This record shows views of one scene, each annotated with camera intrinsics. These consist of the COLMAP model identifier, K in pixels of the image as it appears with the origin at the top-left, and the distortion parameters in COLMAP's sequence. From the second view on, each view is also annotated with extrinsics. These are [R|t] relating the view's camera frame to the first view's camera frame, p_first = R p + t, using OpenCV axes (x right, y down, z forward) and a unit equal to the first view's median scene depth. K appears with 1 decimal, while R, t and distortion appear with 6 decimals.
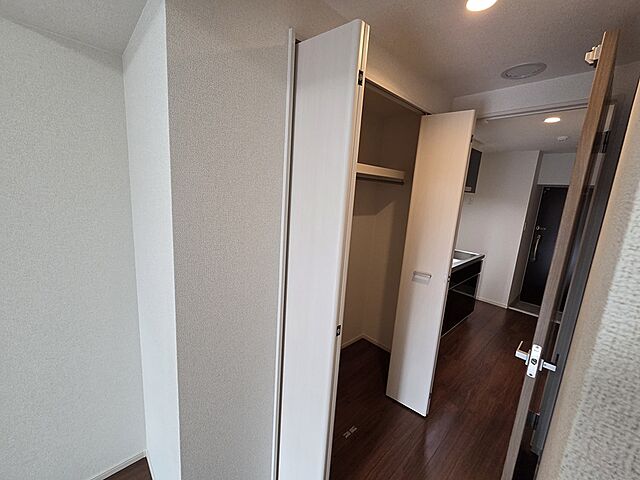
lens RADIAL K [[260.6, 0, 317.4], [0, 260.6, 236.7], [0, 0, 1]] dist [0.000450, 0.000053]
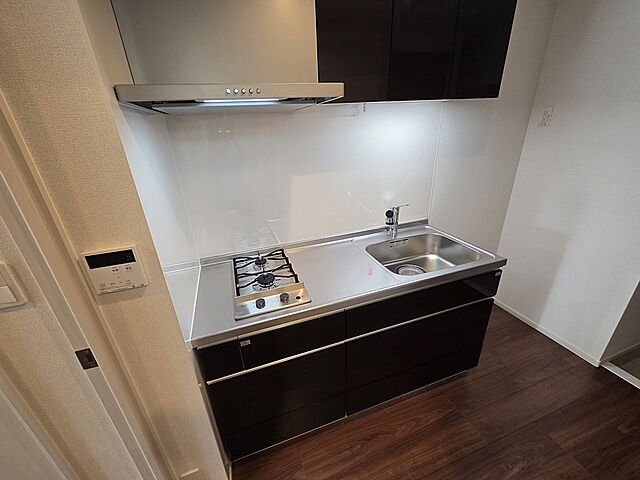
lens RADIAL K [[260.6, 0, 317.4], [0, 260.6, 236.7], [0, 0, 1]] dist [0.000450, 0.000053]
pose [[0.911566, 0.059483, -0.406827, 0.671058], [0.031030, 0.976704, 0.212334, -0.074769], [0.409980, -0.206181, 0.888485, 0.659146]]
